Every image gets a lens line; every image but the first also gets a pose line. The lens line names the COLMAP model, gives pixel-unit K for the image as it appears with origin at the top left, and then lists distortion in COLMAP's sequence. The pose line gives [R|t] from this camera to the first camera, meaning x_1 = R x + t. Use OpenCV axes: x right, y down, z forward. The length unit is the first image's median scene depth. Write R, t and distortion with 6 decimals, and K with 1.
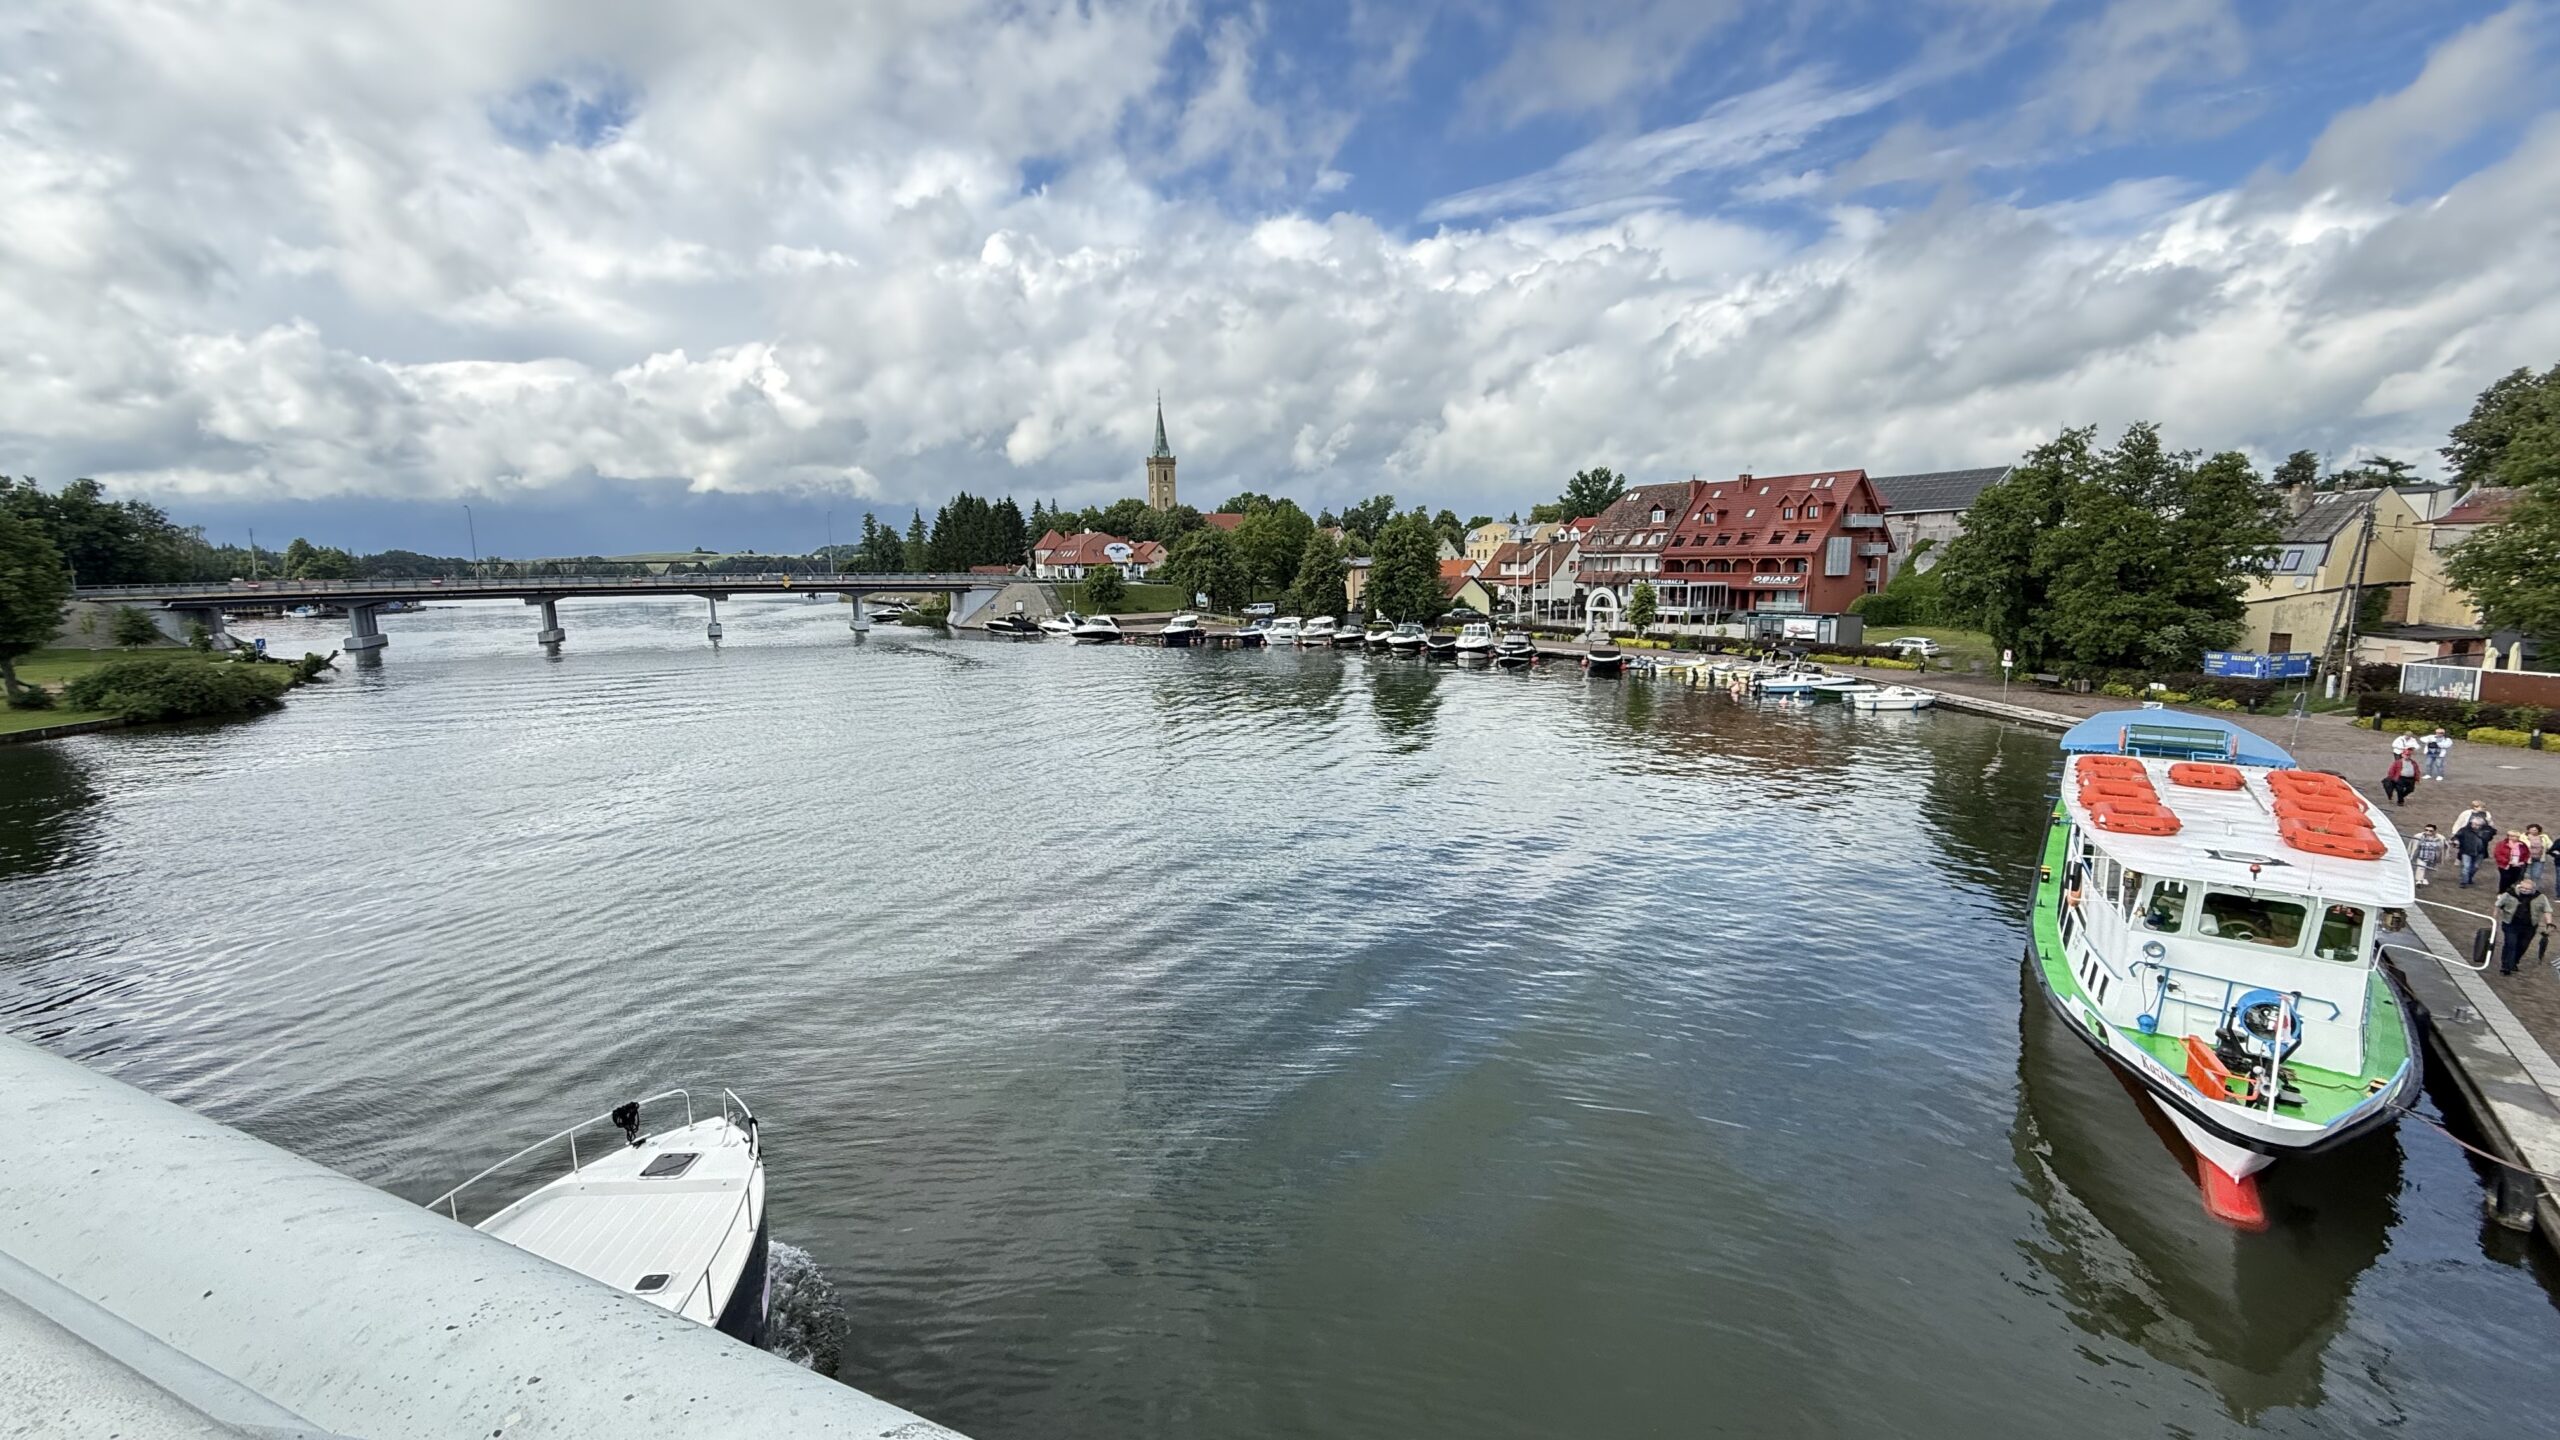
lens RADIAL K [[1035.8, 0, 1281.5], [0, 1035.8, 725.2], [0, 0, 1]] dist [0.001050, 0.000077]
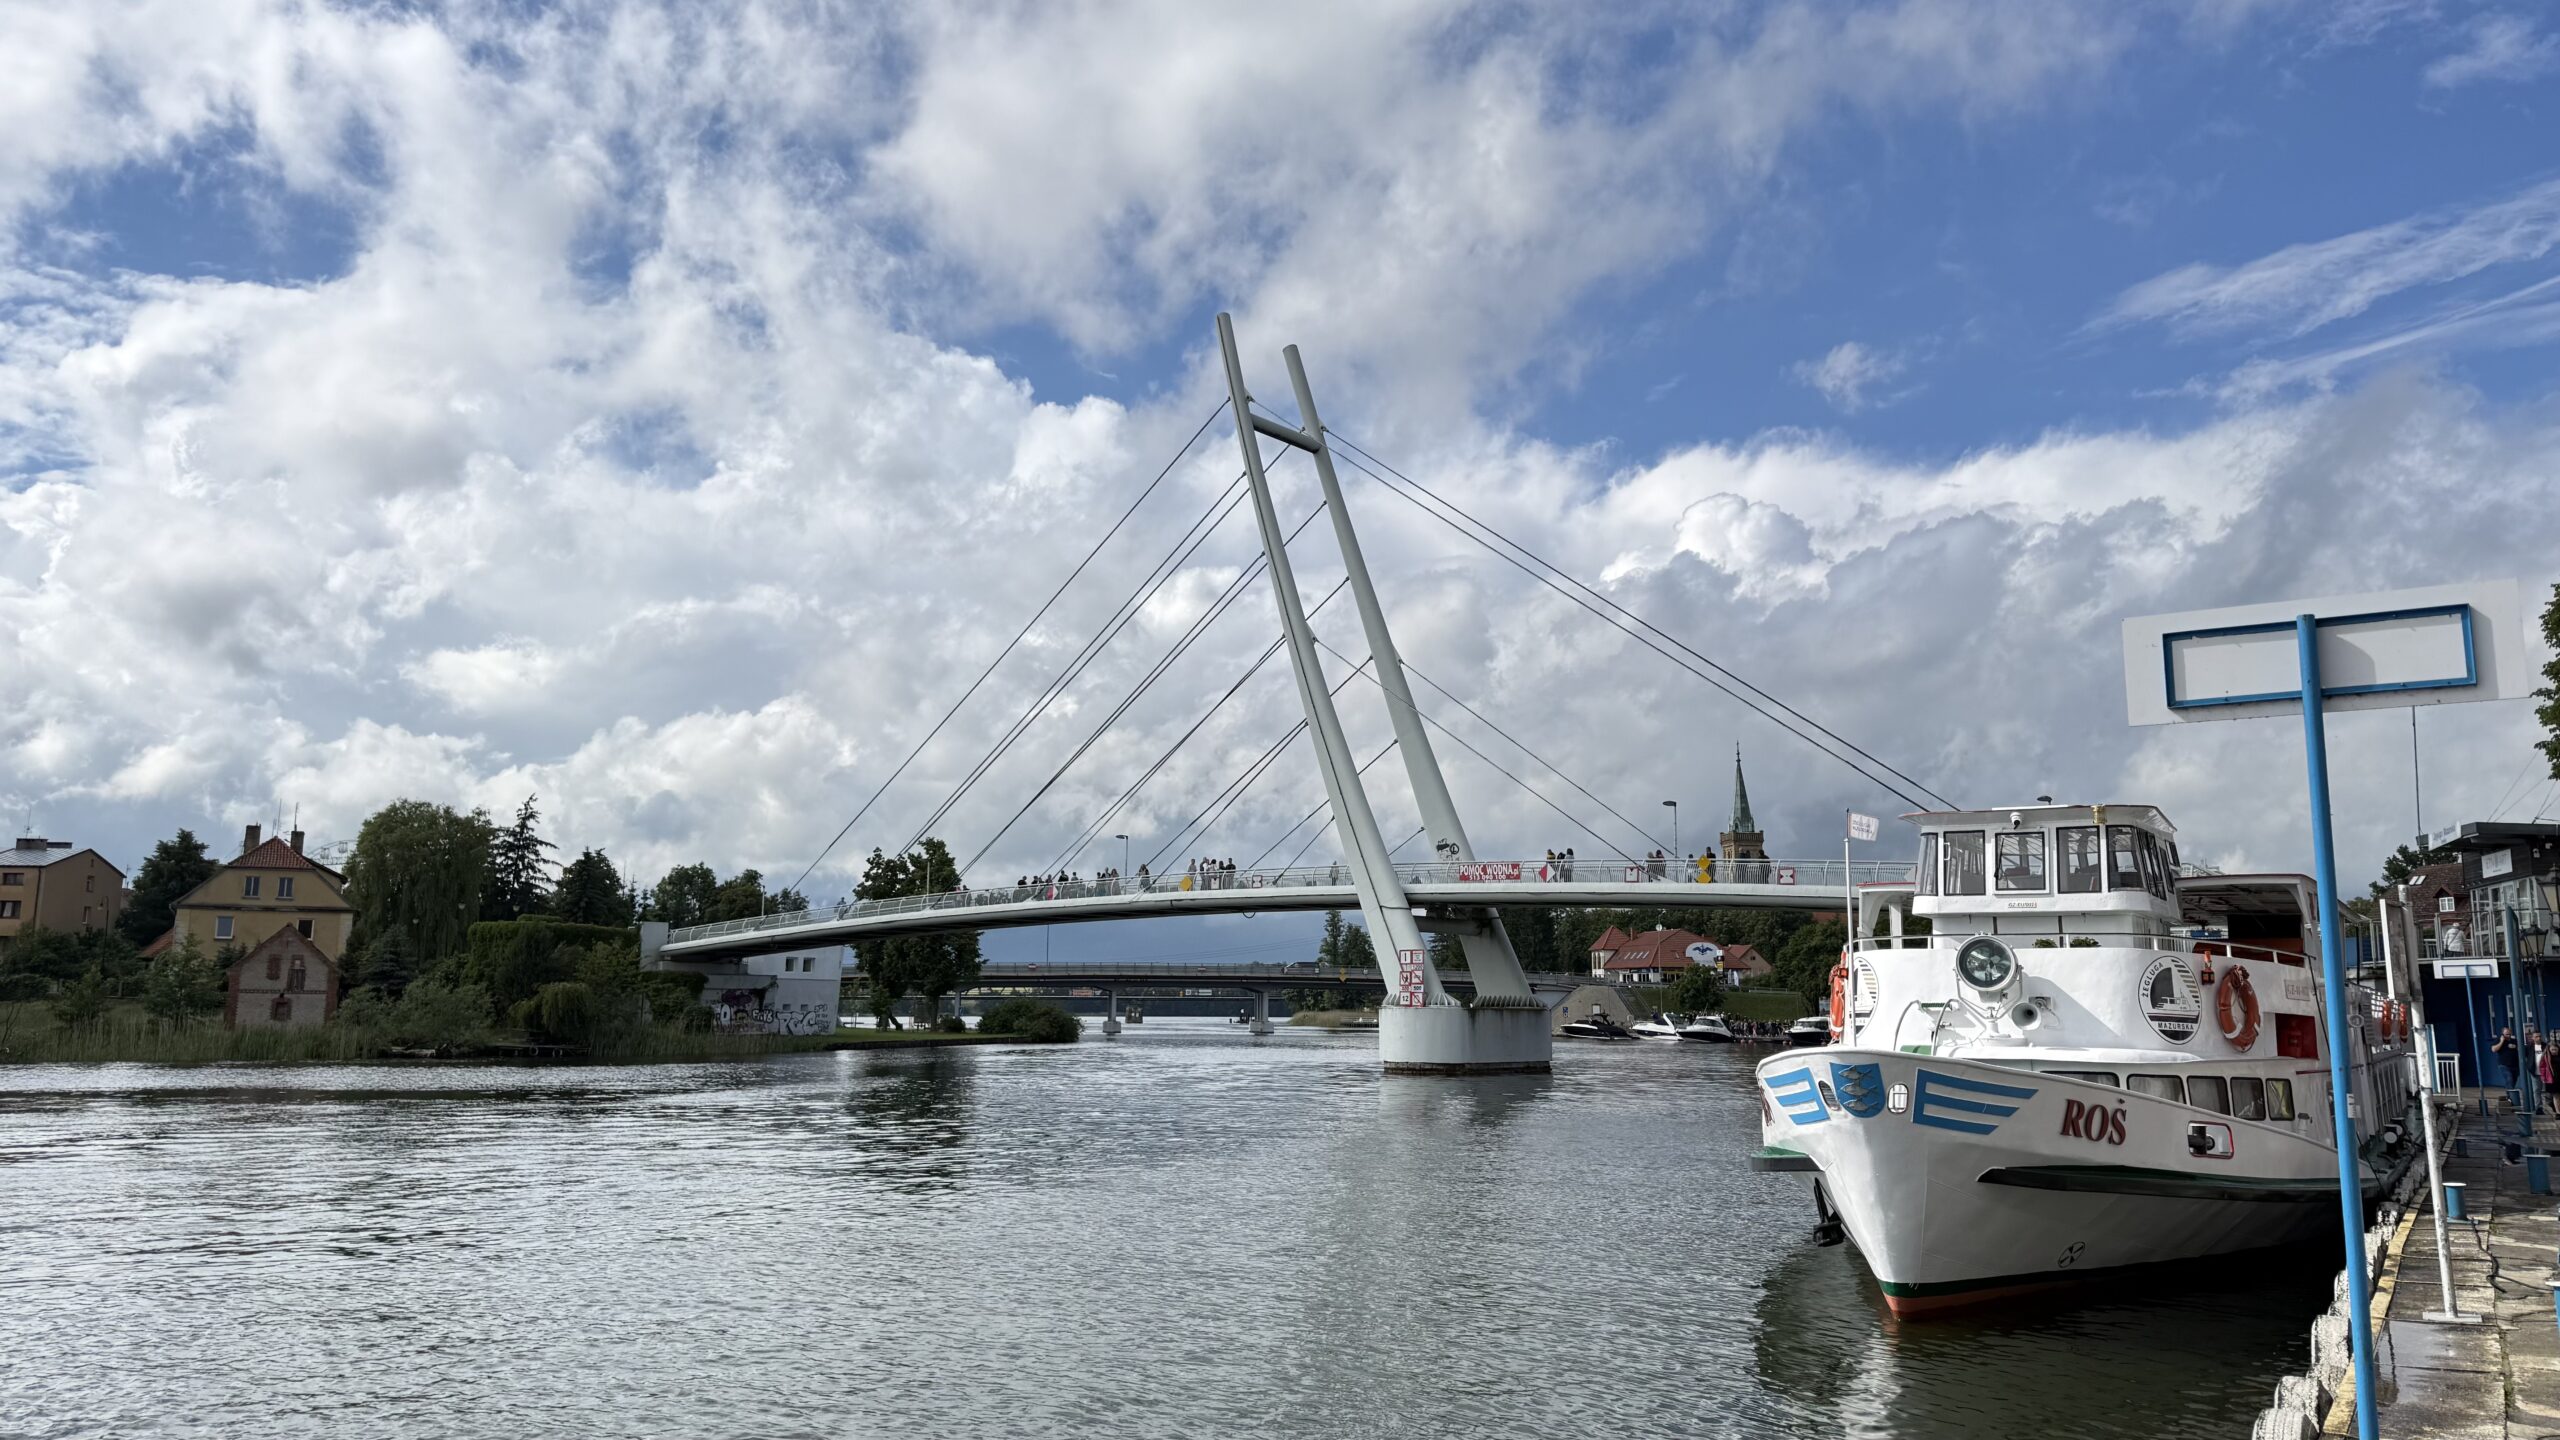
lens RADIAL K [[1791.2, 0, 1275.6], [0, 1791.2, 722.0], [0, 0, 1]] dist [0.003520, 0.000148]
pose [[0.941400, -0.033047, -0.335670, -0.002397], [-0.071428, 0.953085, -0.294154, 0.088208], [0.329644, 0.300893, 0.894874, -0.371473]]
